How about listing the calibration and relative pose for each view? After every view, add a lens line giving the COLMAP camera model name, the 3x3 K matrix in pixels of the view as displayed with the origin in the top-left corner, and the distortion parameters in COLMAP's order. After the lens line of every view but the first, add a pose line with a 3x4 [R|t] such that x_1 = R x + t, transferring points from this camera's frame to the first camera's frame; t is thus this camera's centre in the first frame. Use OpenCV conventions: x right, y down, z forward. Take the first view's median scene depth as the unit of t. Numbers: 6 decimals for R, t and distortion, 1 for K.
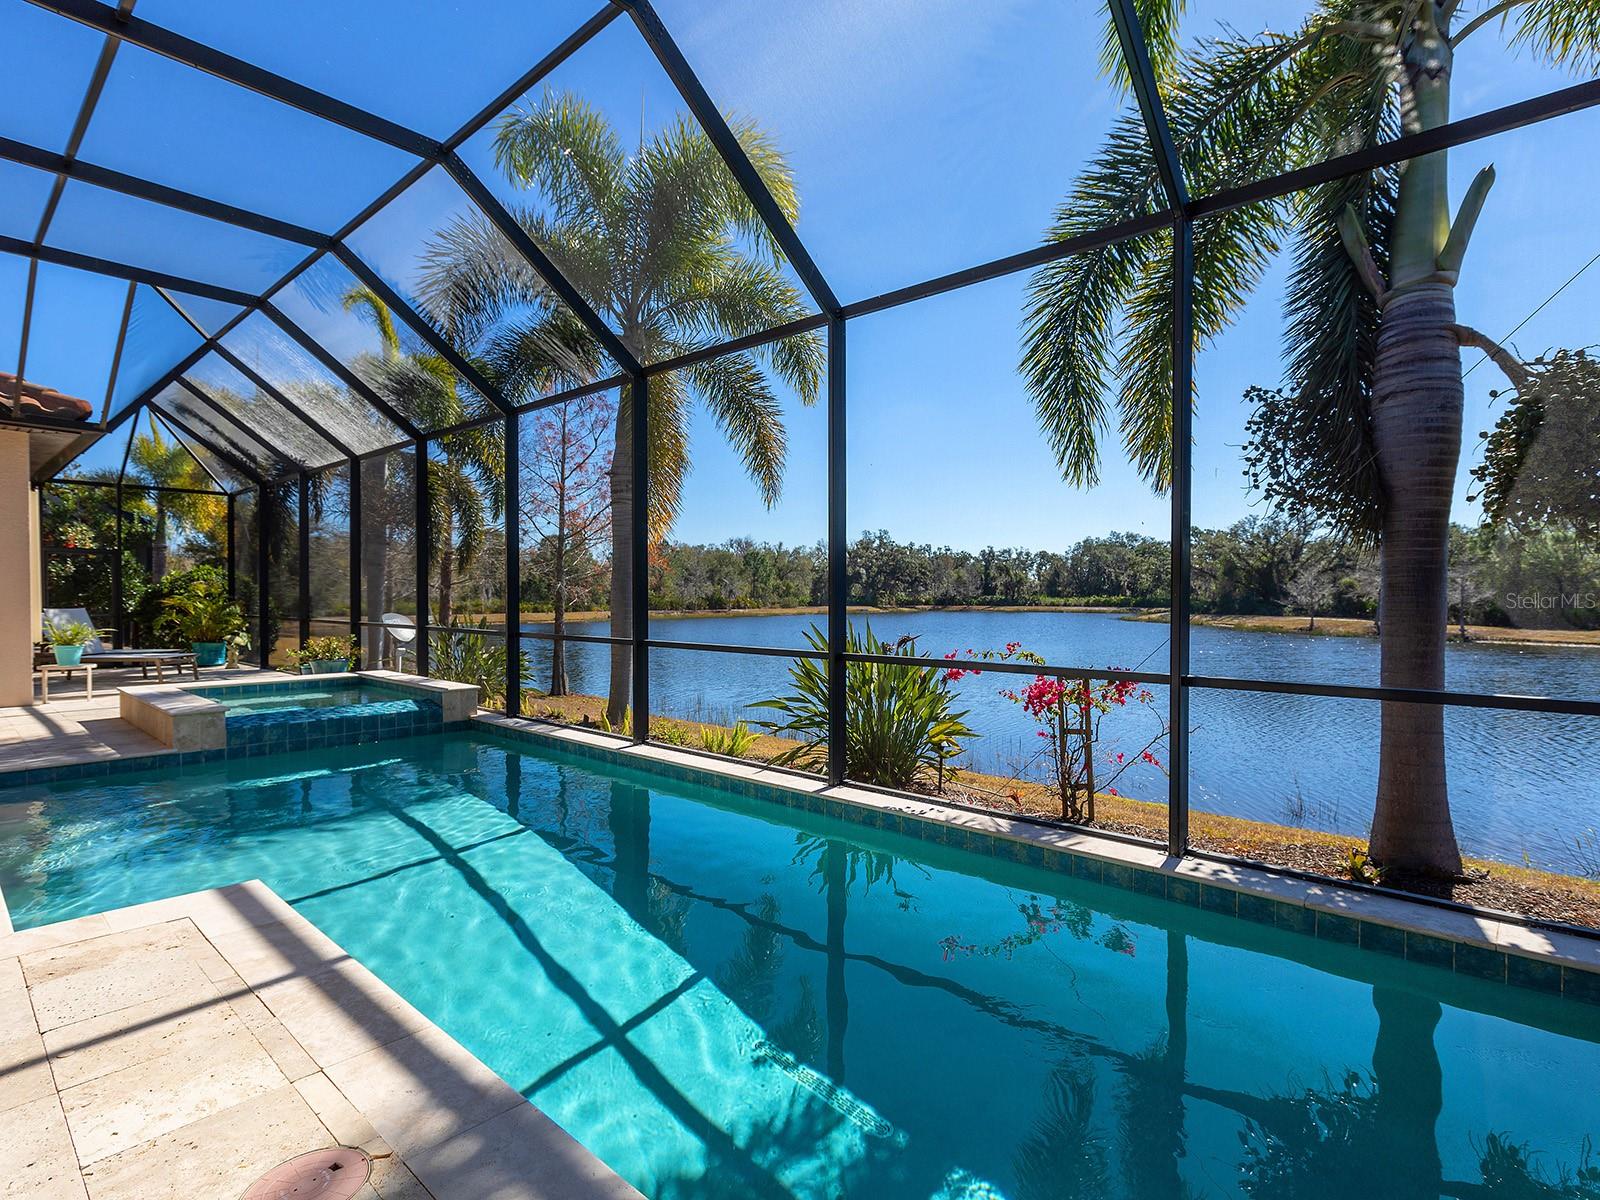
lens RADIAL K [[820.9, 0, 791.3], [0, 820.9, 605.2], [0, 0, 1]] dist [0.005601, 0.002045]
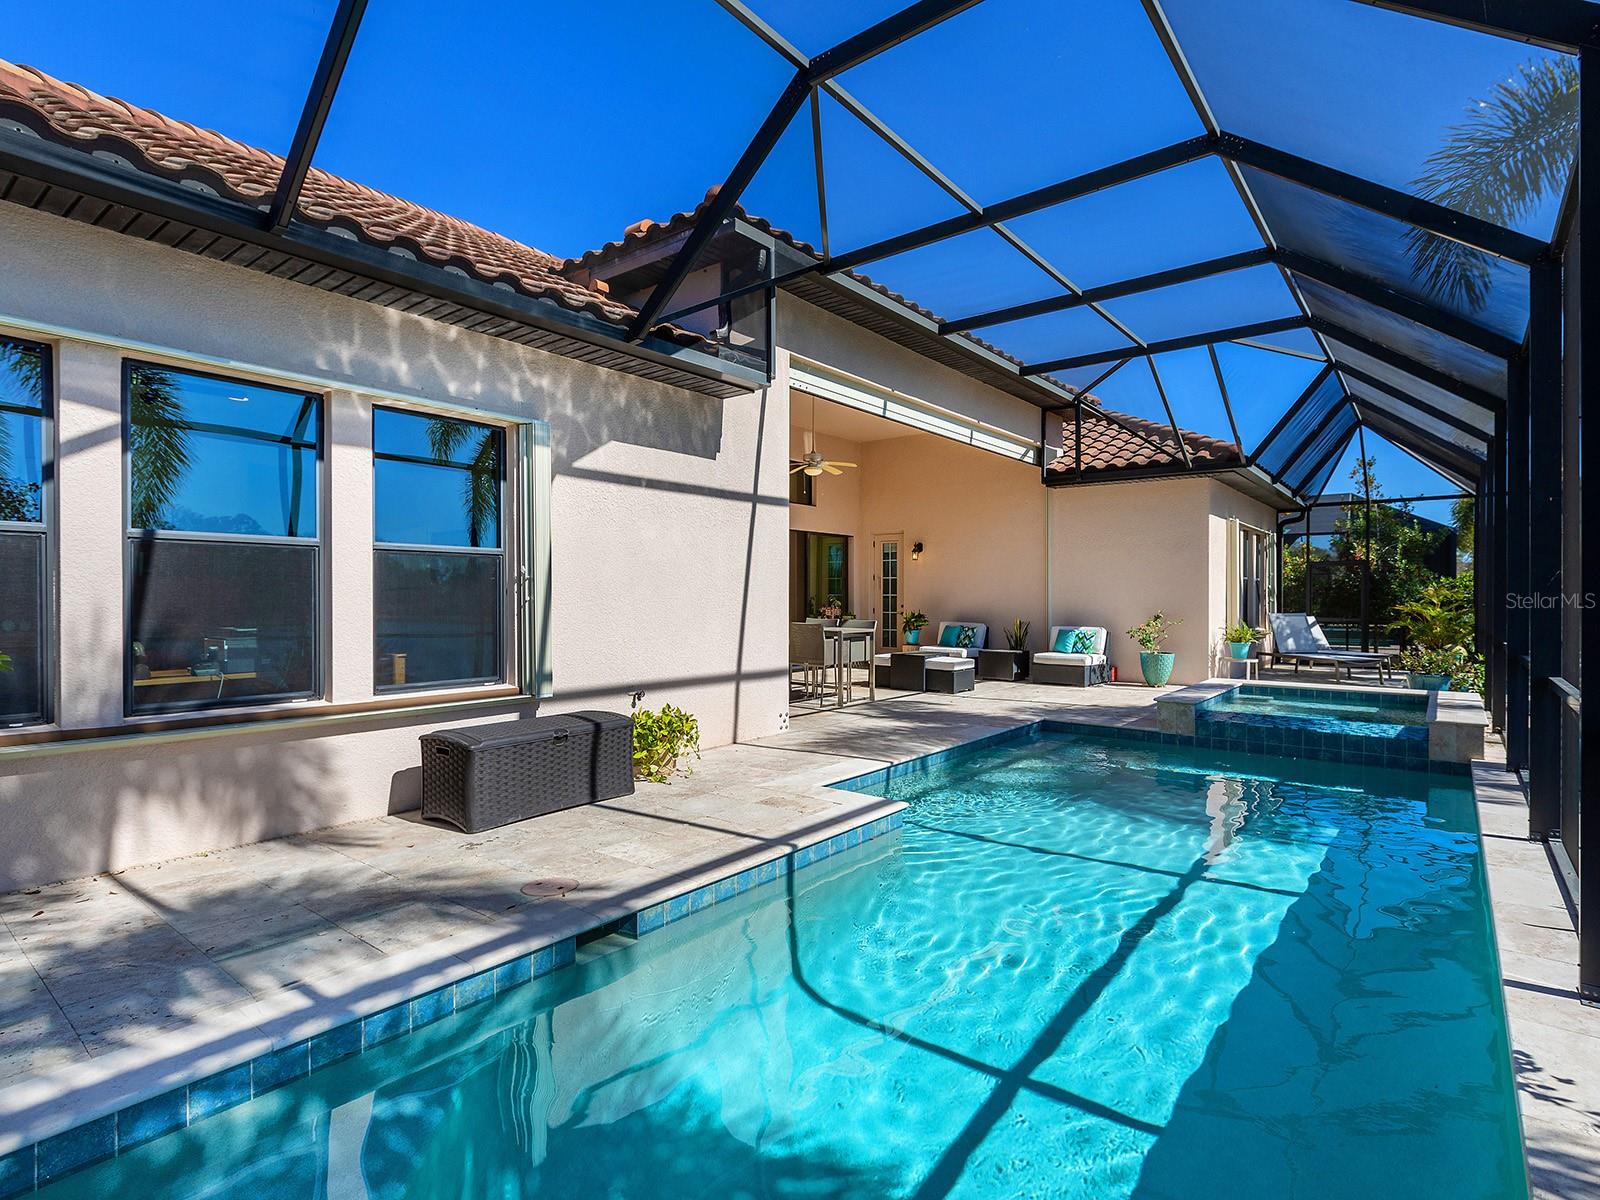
lens RADIAL K [[820.9, 0, 803.7], [0, 820.9, 597.5], [0, 0, 1]] dist [0.005601, 0.002045]
pose [[0.052429, -0.005498, -0.998610, 0.503593], [-0.014511, 0.999875, -0.006267, -0.000657], [0.998519, 0.014819, 0.052343, 0.519181]]
